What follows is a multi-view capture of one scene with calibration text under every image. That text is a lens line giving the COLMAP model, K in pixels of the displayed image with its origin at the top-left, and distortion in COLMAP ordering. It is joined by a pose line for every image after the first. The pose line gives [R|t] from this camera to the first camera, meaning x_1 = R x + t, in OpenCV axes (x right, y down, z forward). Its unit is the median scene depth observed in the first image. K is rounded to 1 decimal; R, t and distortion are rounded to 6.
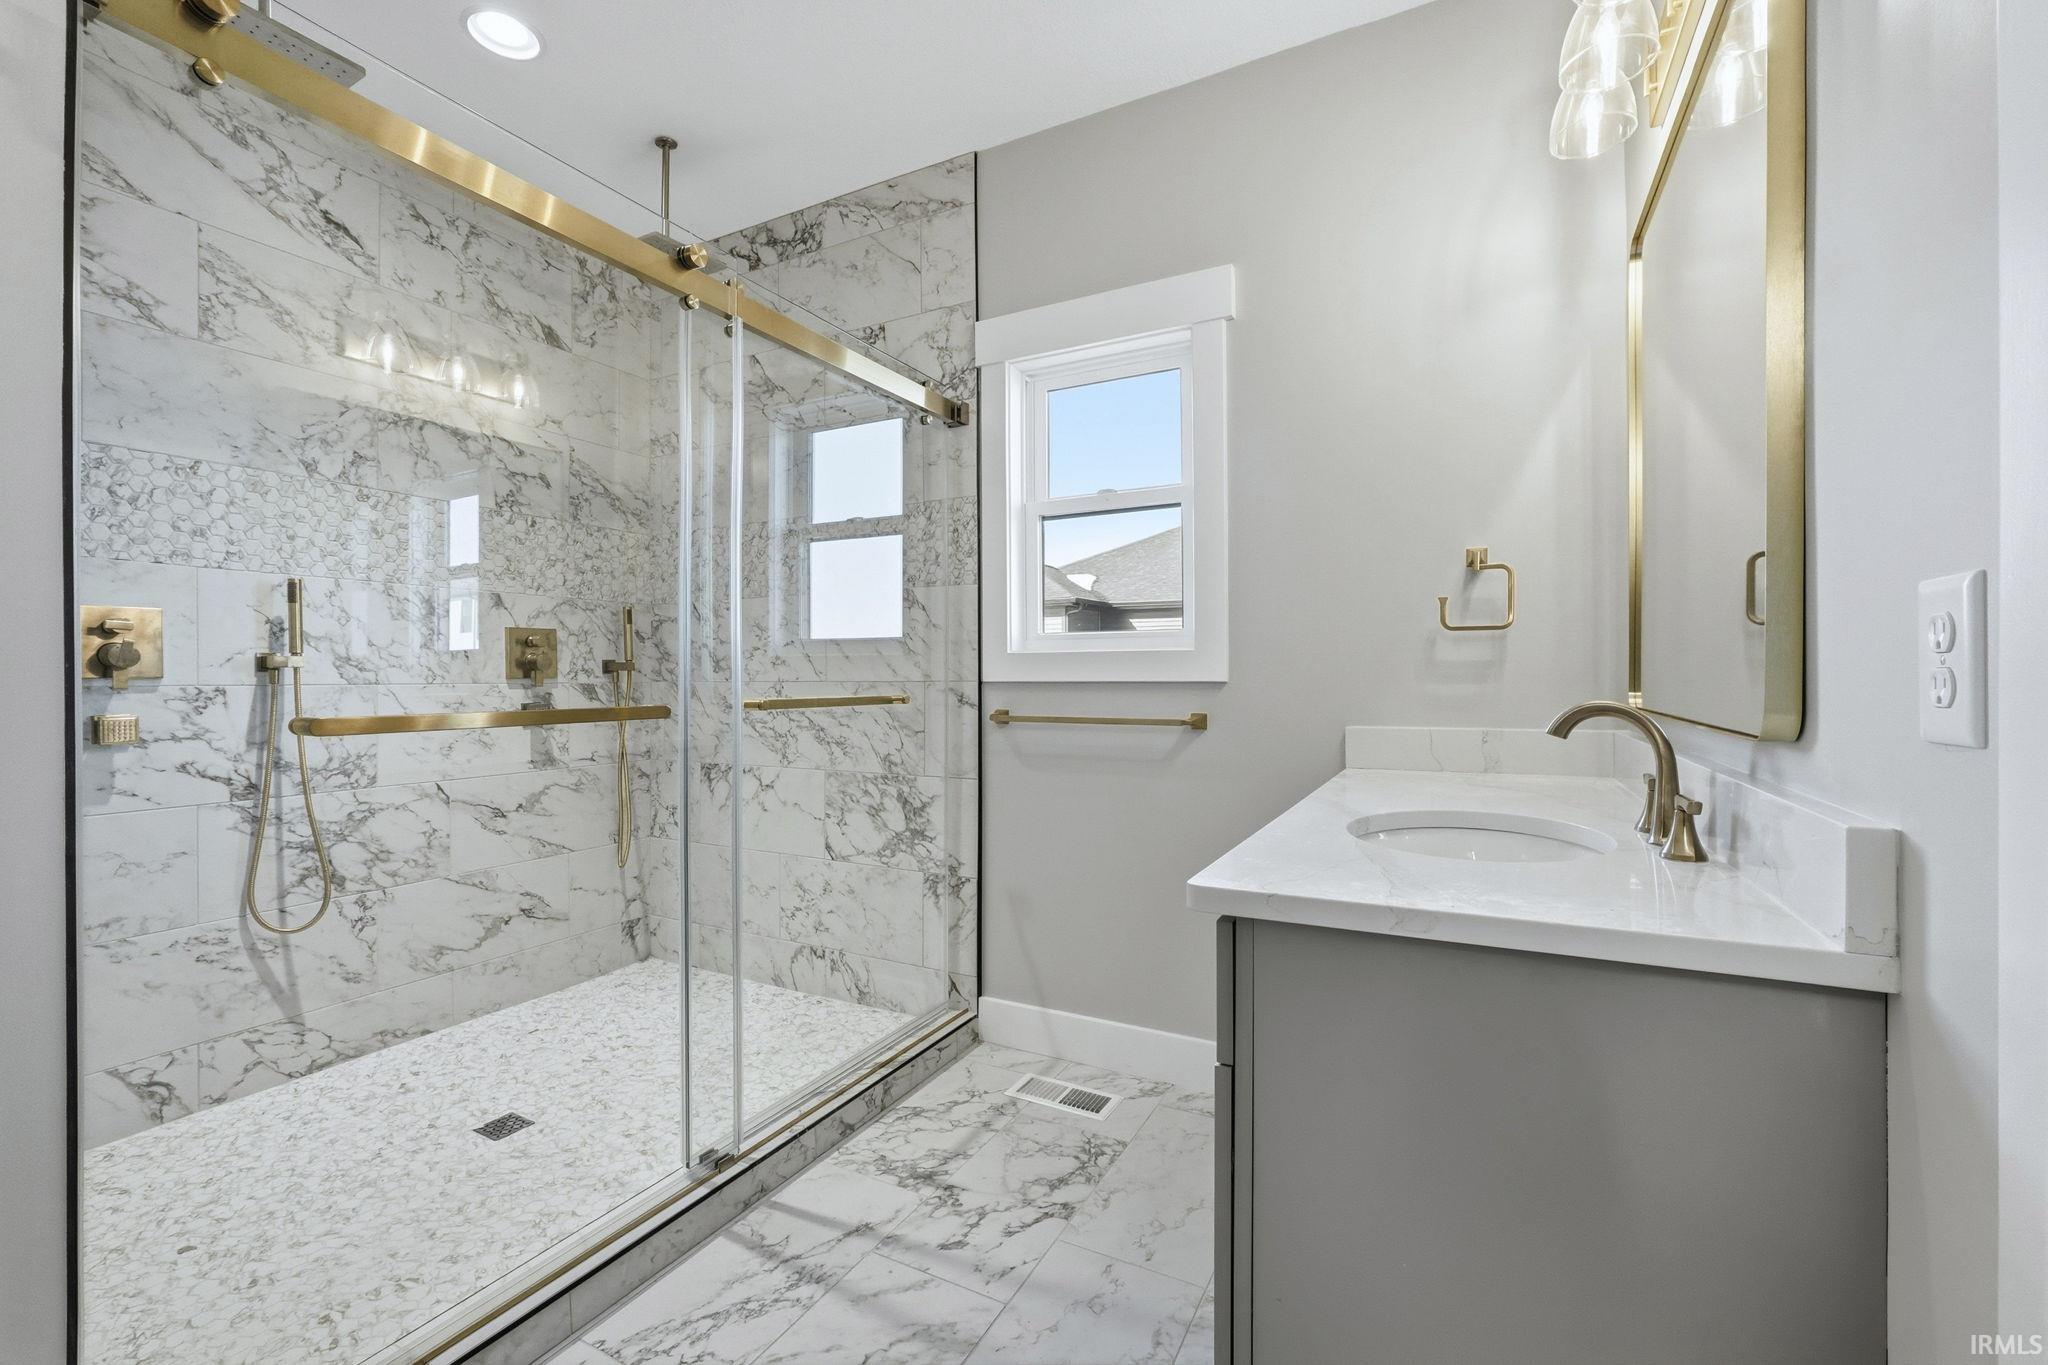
lens RADIAL K [[856.1, 0, 1024.0], [0, 856.1, 682.5], [0, 0, 1]] dist [-0.024813, 0.007513]
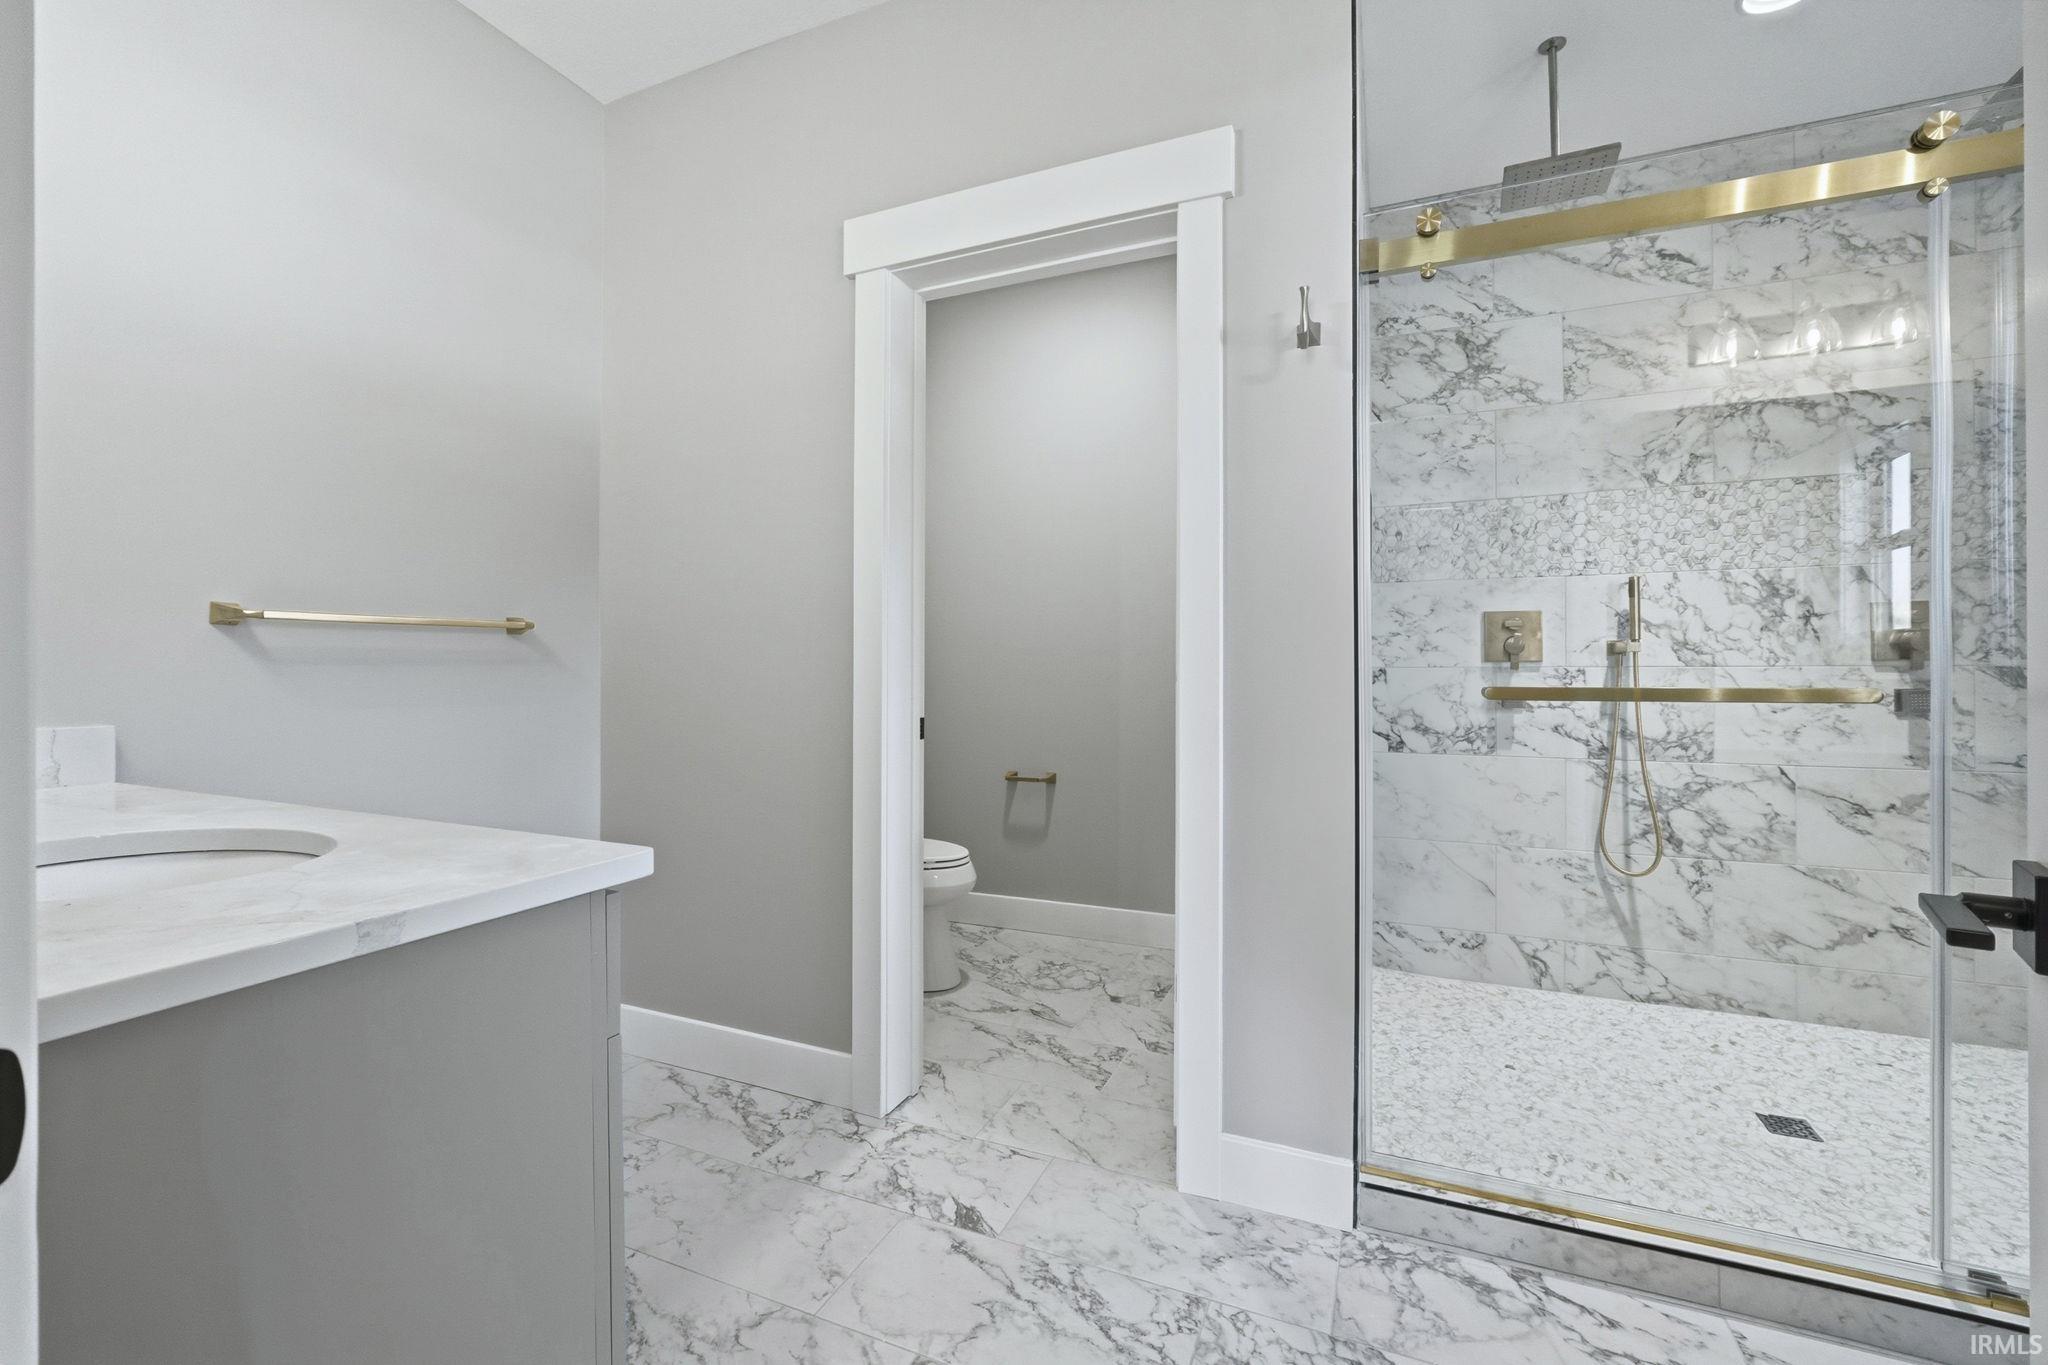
lens RADIAL K [[856.1, 0, 1024.0], [0, 856.1, 682.5], [0, 0, 1]] dist [-0.024813, 0.007513]
pose [[0.065666, 0.015698, -0.997718, 0.254418], [-0.003358, 0.999874, 0.015511, 0.009353], [0.997836, 0.002332, 0.065710, 0.067419]]
